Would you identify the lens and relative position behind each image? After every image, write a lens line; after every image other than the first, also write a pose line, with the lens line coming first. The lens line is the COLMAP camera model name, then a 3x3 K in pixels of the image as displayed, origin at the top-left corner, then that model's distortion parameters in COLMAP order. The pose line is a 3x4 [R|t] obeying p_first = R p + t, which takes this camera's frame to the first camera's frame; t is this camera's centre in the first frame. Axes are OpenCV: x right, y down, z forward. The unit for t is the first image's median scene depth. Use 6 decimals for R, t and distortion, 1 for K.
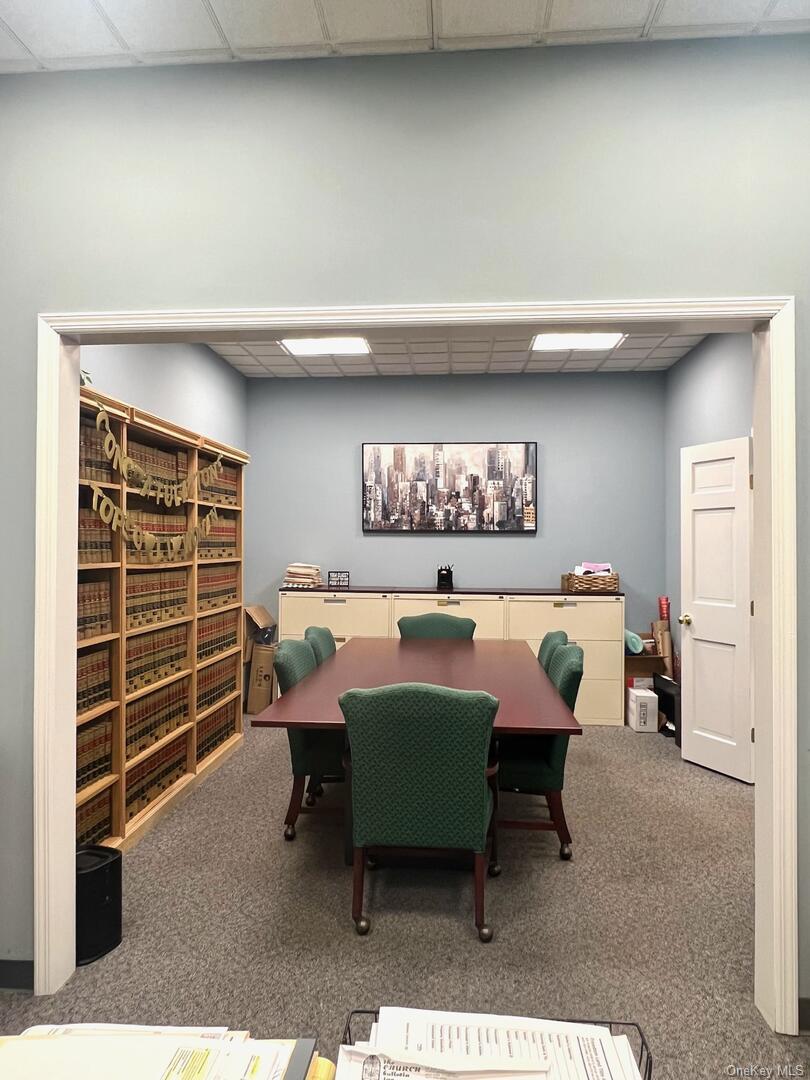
lens RADIAL K [[719.1, 0, 402.9], [0, 719.1, 542.5], [0, 0, 1]] dist [0.011591, 0.003375]
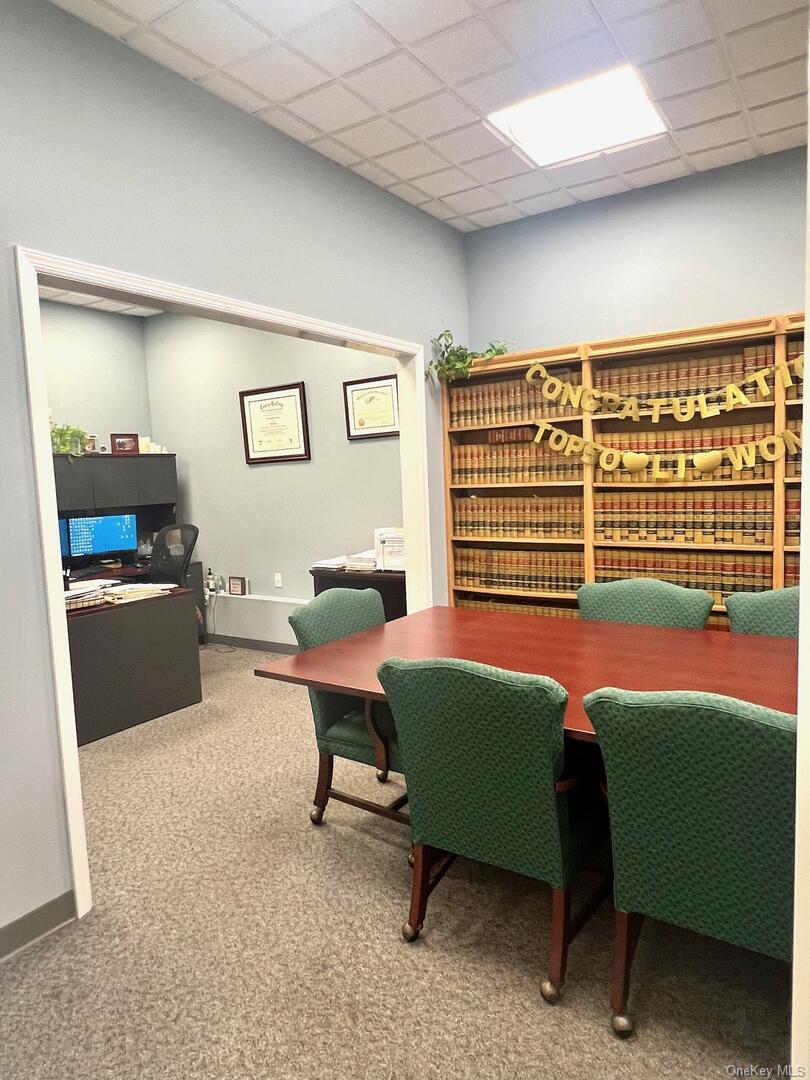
lens RADIAL K [[695.2, 0, 404.9], [0, 695.2, 548.4], [0, 0, 1]] dist [0.010461, 0.004062]
pose [[-0.494084, 0.108004, -0.862680, 0.751140], [0.040199, 0.994031, 0.101426, 0.008948], [0.868484, 0.015434, -0.495476, 1.310324]]
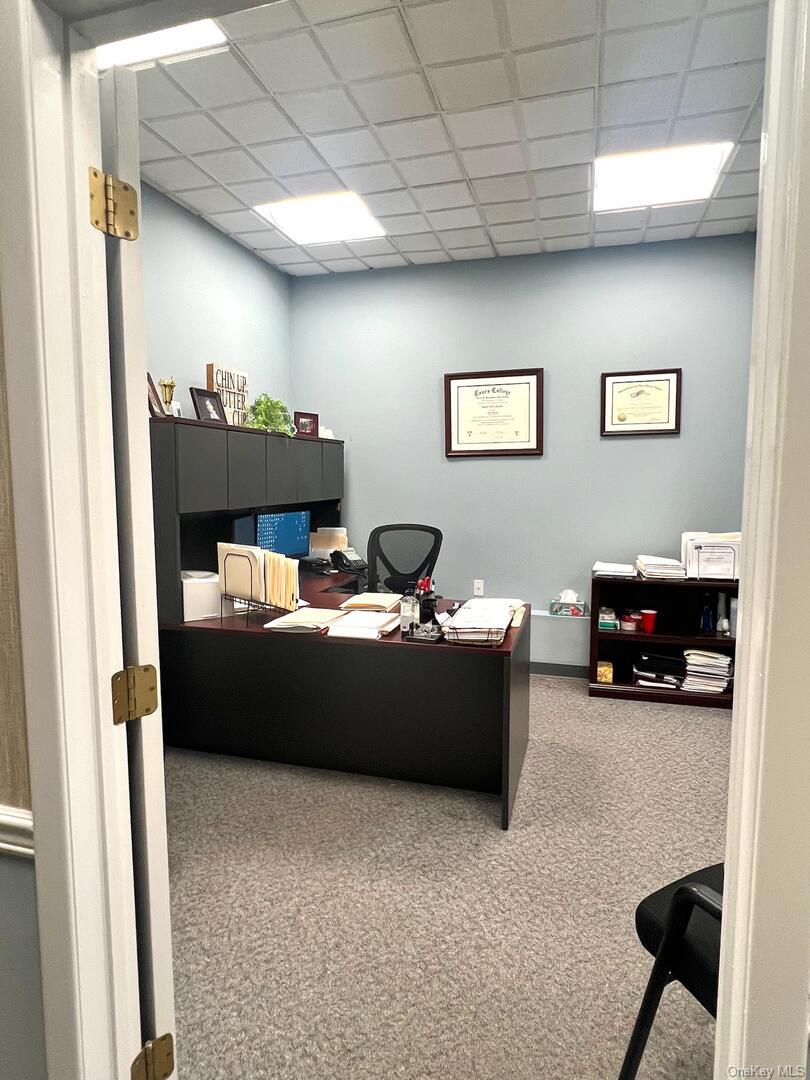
lens RADIAL K [[602.1, 0, 413.4], [0, 602.1, 531.6], [0, 0, 1]] dist [0.000667, 0.001558]
pose [[-0.188055, 0.095359, -0.977518, 0.754657], [0.004116, 0.995343, 0.096306, -0.003184], [0.982150, 0.014087, -0.187572, 0.292516]]
